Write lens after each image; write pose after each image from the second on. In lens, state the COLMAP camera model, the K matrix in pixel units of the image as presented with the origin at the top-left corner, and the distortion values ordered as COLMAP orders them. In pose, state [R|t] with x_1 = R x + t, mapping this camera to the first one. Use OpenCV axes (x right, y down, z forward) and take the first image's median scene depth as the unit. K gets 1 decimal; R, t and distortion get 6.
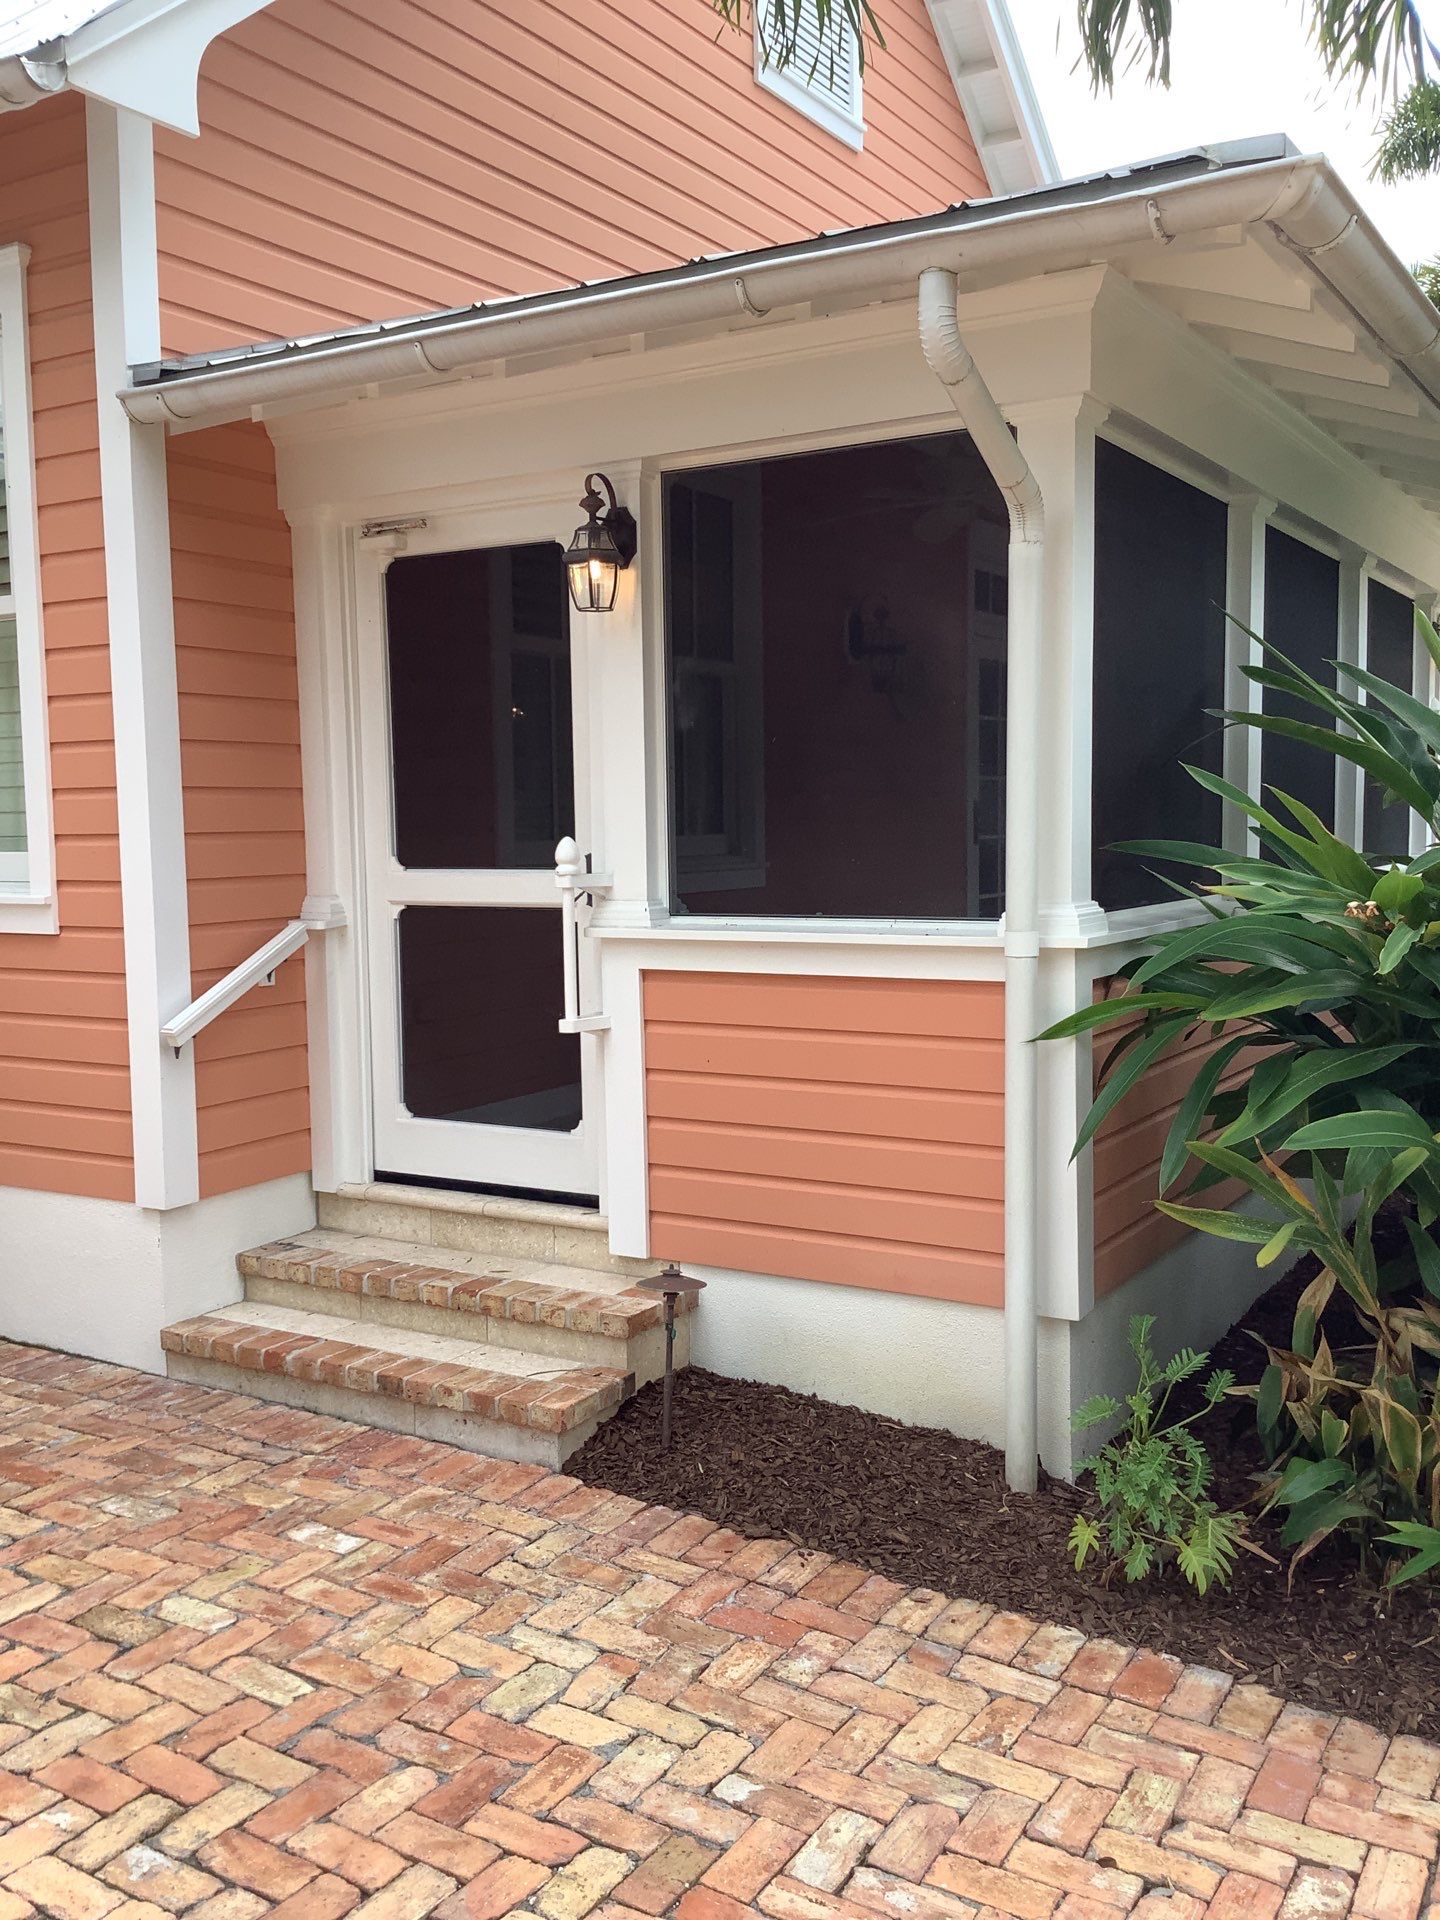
lens RADIAL K [[1672.9, 0, 702.3], [0, 1672.9, 951.9], [0, 0, 1]] dist [0.094816, -0.147898]
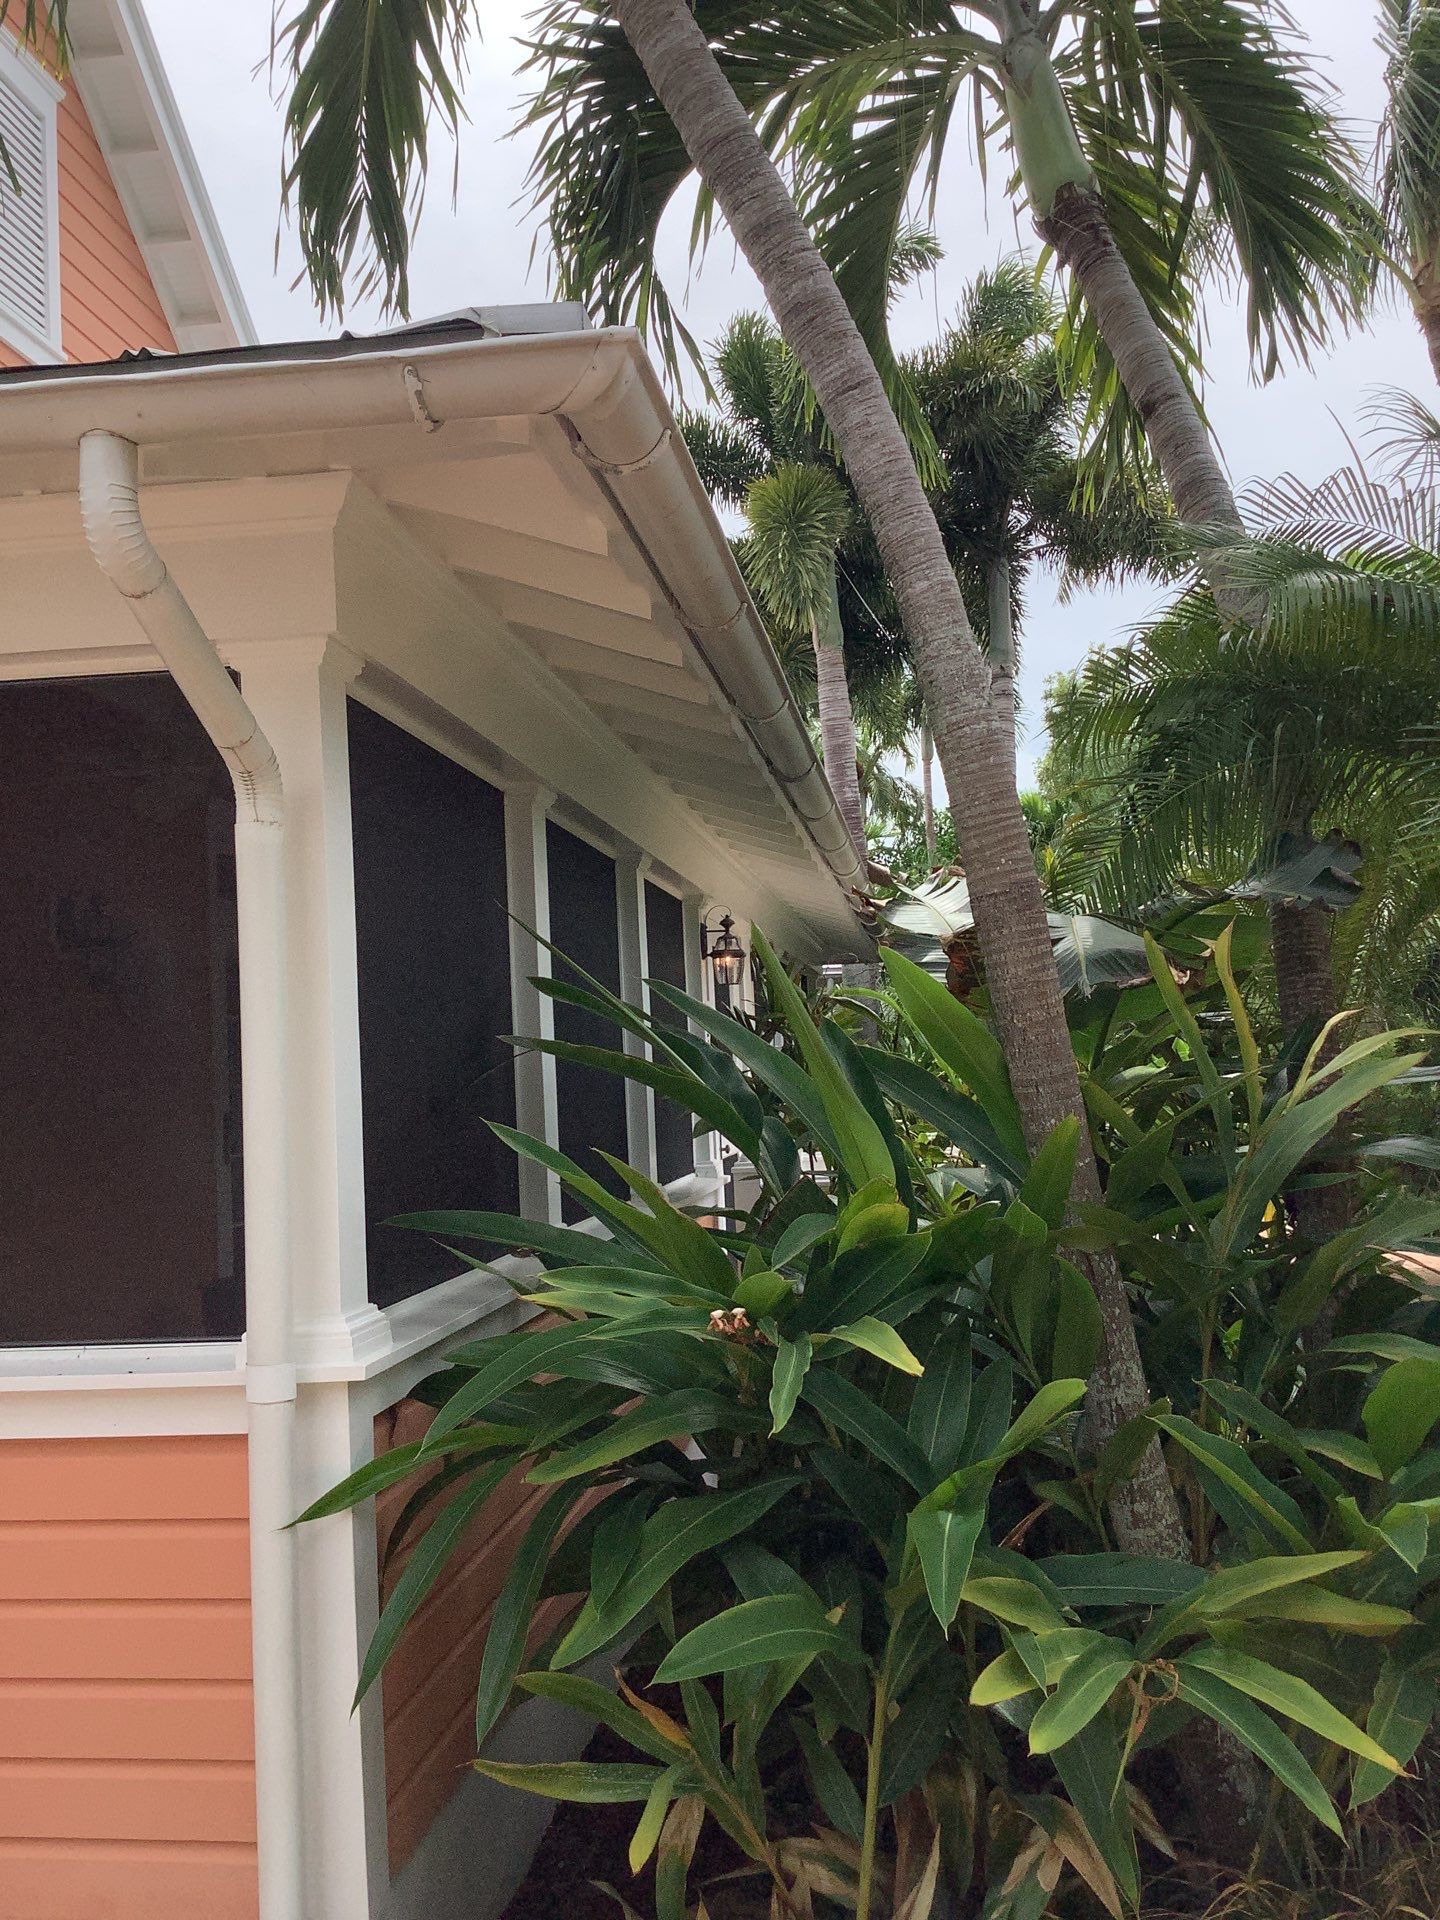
lens RADIAL K [[1726.4, 0, 720.0], [0, 1726.4, 960.0], [0, 0, 1]] dist [0.069539, -0.099707]
pose [[0.905649, -0.000998, 0.424028, 0.041396], [0.070841, 0.986299, -0.148983, -0.044732], [-0.418069, 0.164965, 0.893311, 0.192457]]
